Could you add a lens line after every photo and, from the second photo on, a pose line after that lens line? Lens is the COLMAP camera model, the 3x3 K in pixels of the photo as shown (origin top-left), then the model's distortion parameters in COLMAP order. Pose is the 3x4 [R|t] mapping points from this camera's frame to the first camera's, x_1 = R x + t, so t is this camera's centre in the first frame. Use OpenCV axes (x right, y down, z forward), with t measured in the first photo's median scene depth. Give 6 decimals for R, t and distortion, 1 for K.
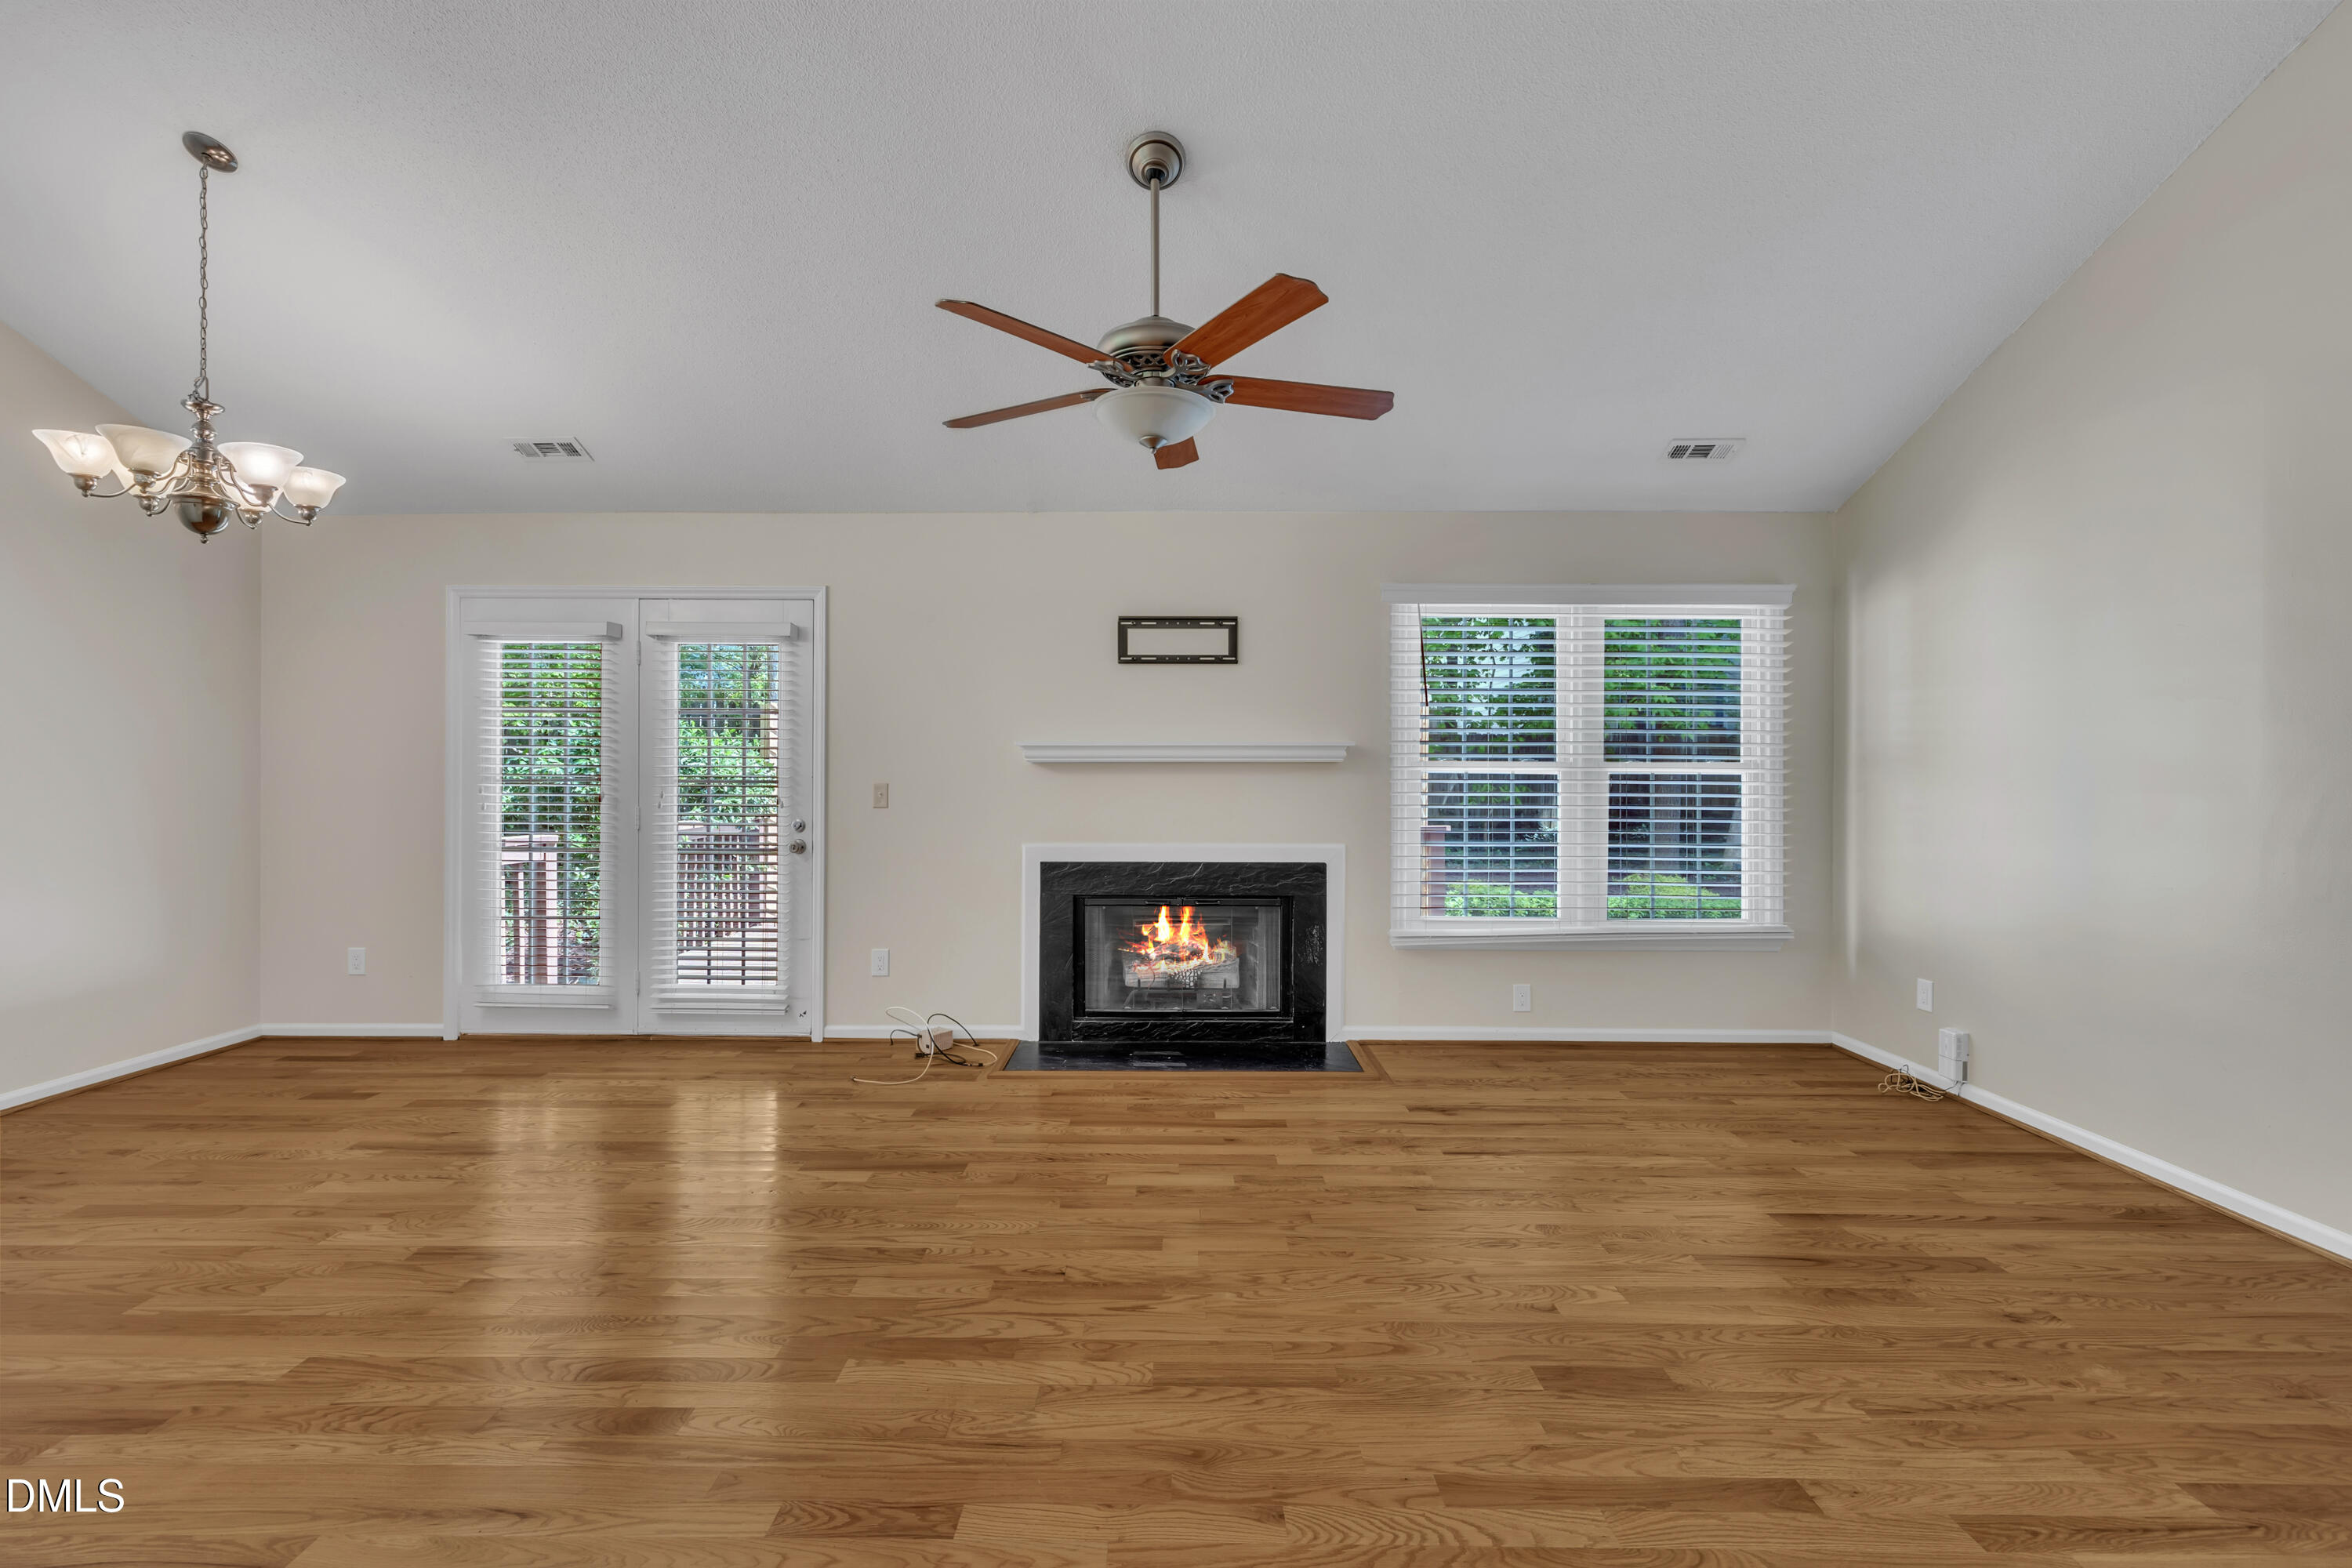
lens RADIAL K [[997.7, 0, 1167.7], [0, 997.7, 771.3], [0, 0, 1]] dist [0.000266, 0.000694]
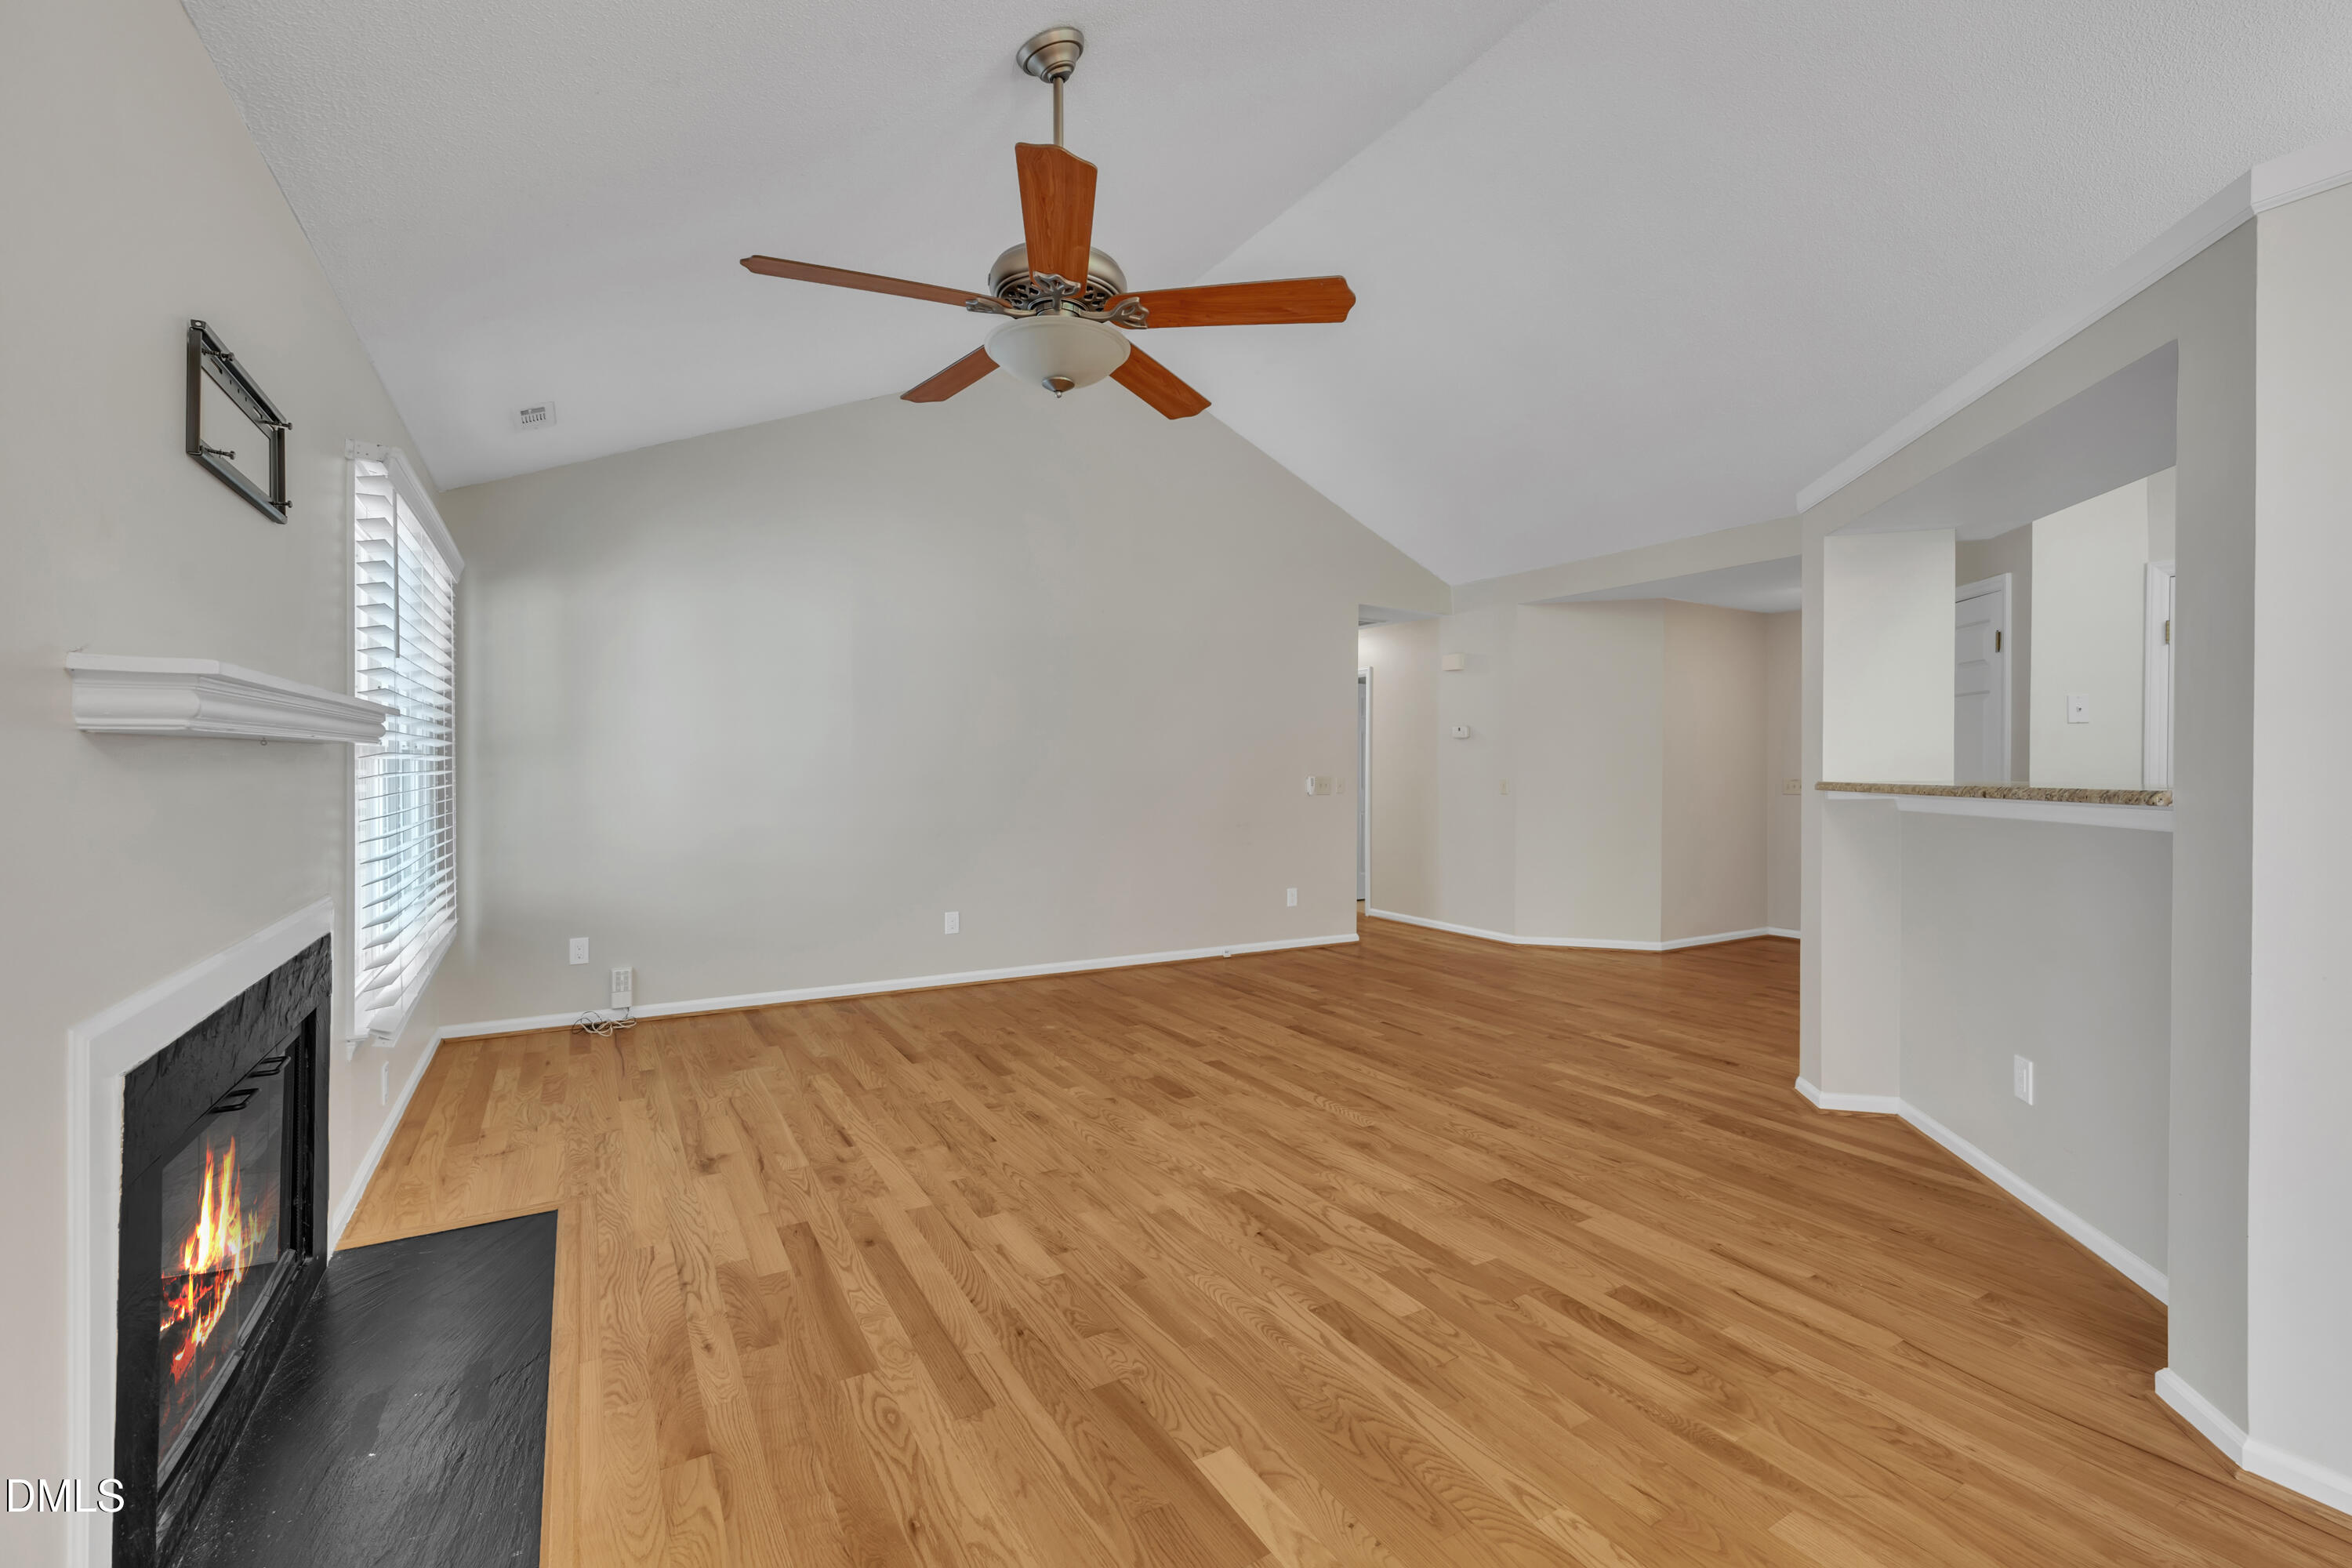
lens RADIAL K [[997.7, 0, 1173.1], [0, 997.7, 770.9], [0, 0, 1]] dist [0.000266, 0.000694]
pose [[-0.516863, -0.012108, 0.855982, -0.743714], [-0.008387, 0.999924, 0.009081, -0.003368], [-0.856027, -0.002485, -0.516925, 1.251218]]
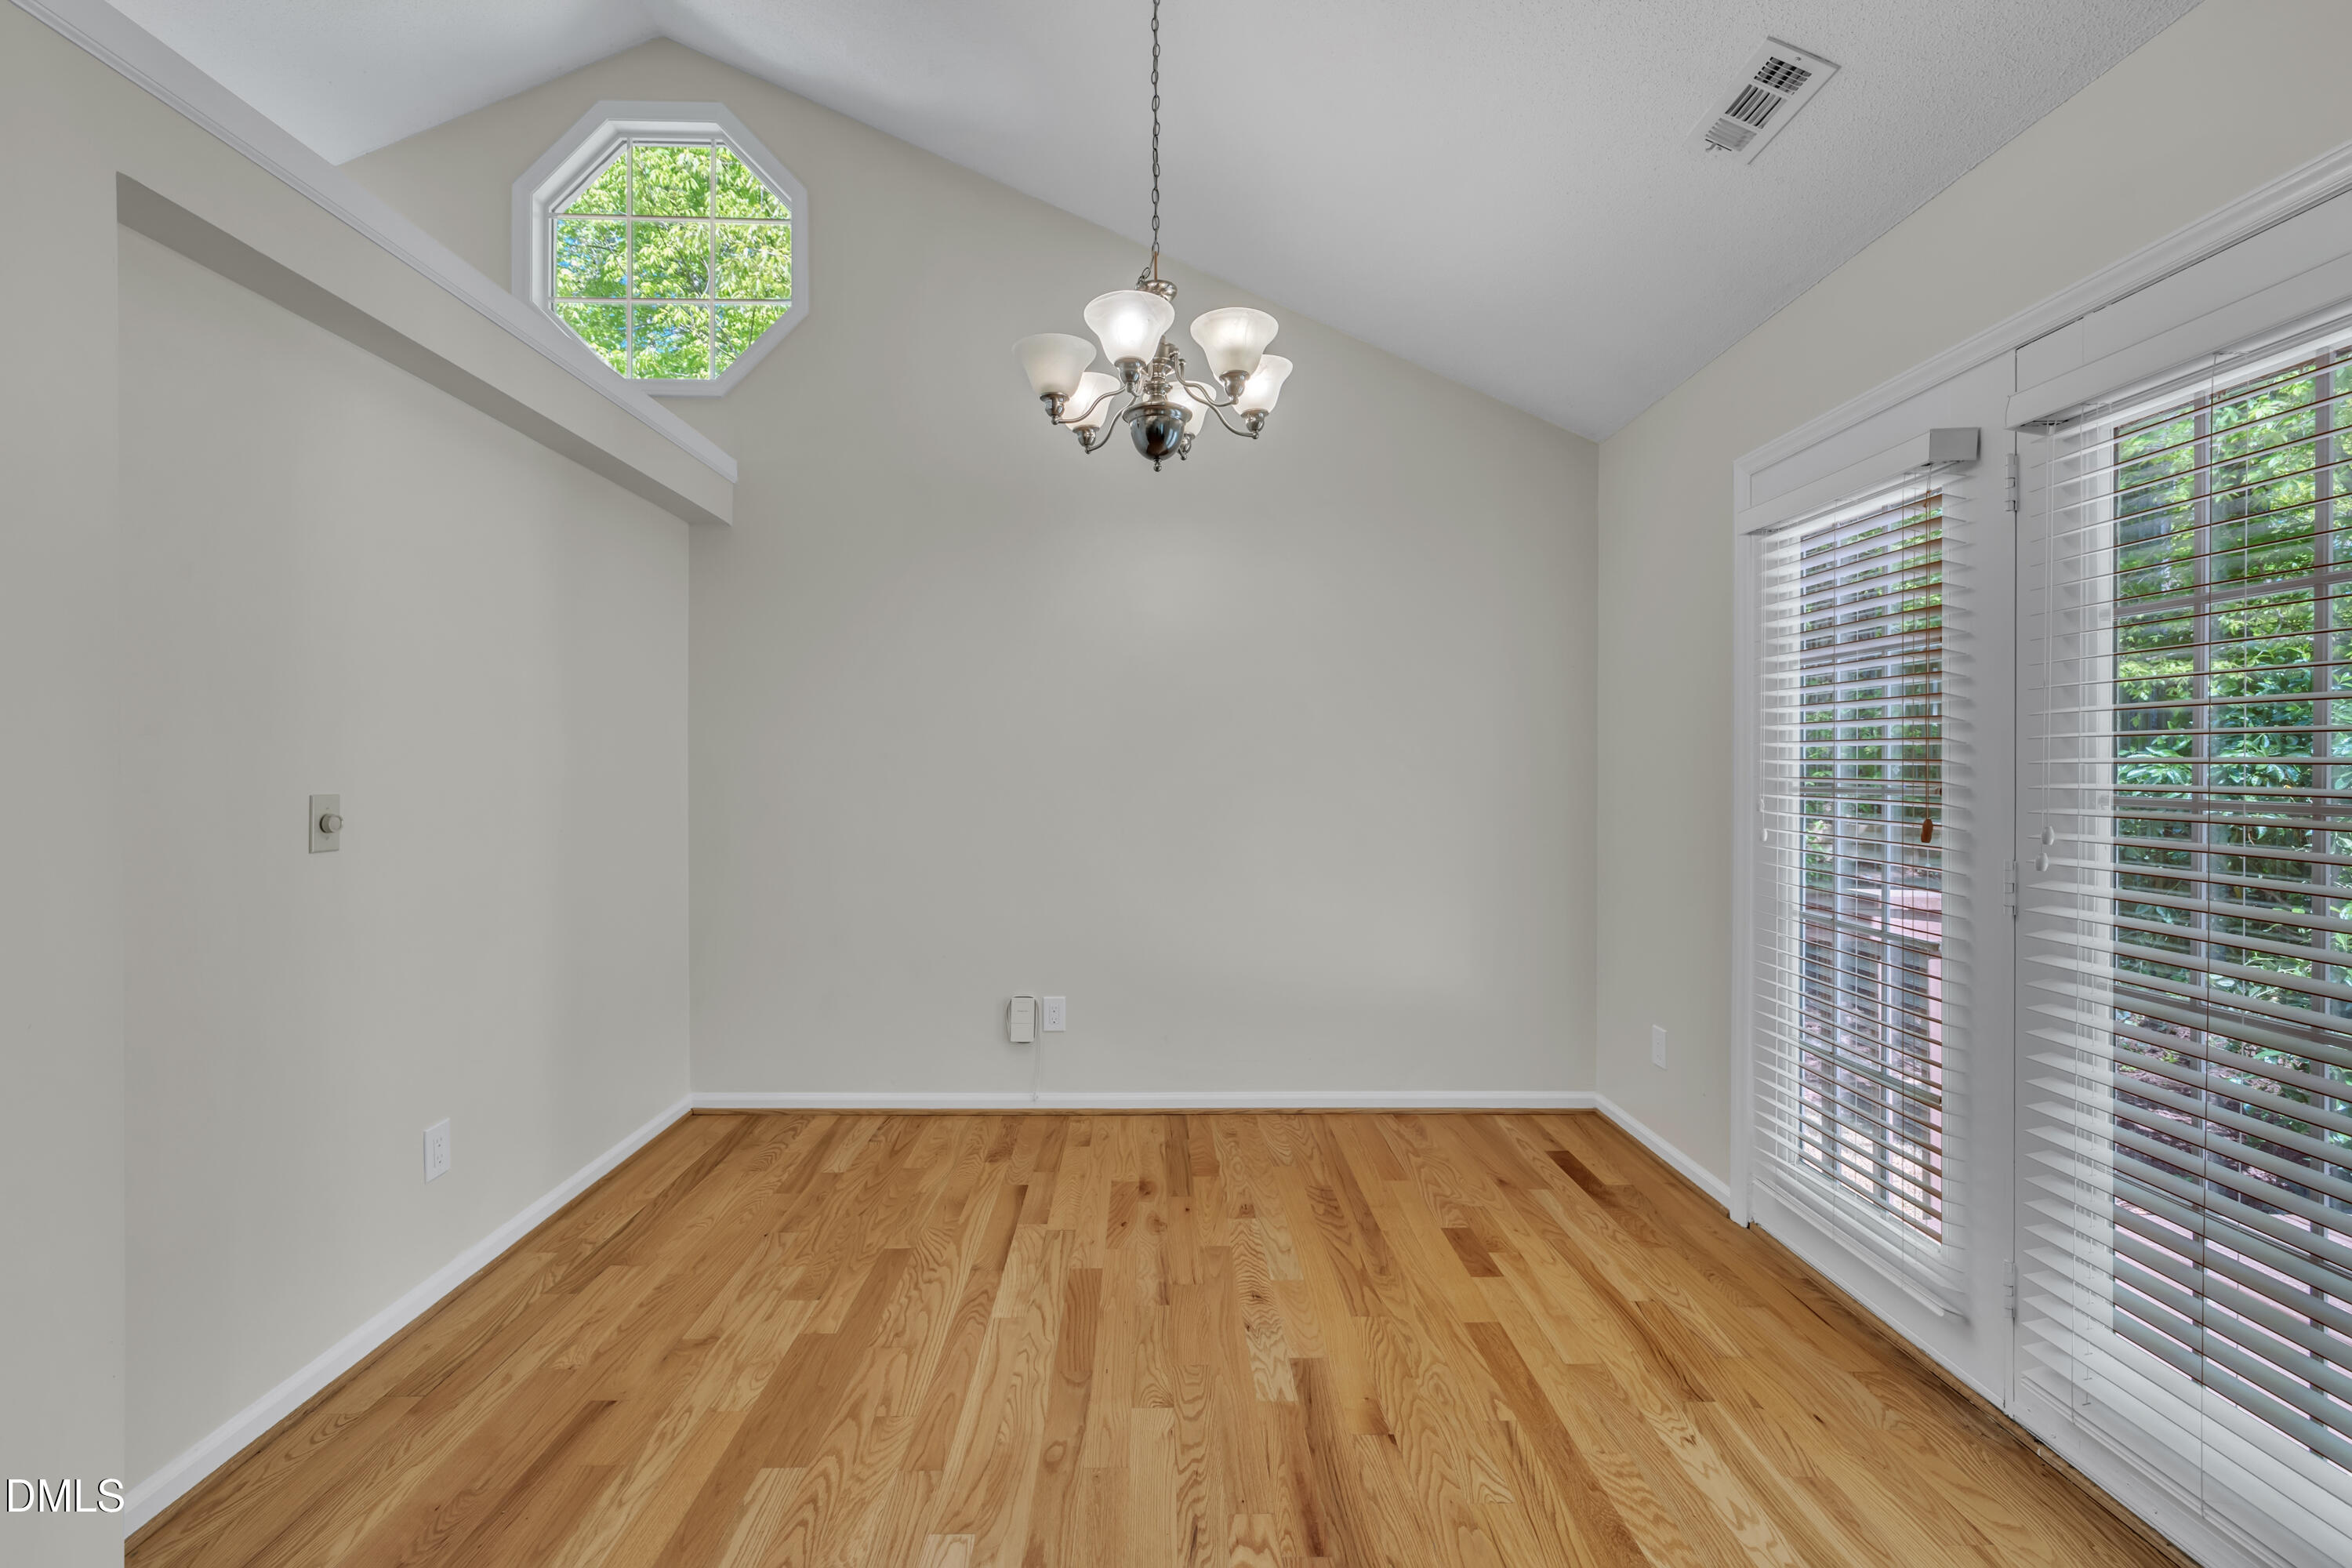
lens RADIAL K [[997.7, 0, 1170.2], [0, 997.7, 770.6], [0, 0, 1]] dist [0.000266, 0.000694]
pose [[0.028656, -0.002255, -0.999587, -0.187433], [-0.003766, 0.999990, -0.002364, 0.002791], [0.999582, 0.003832, 0.028647, 0.912363]]
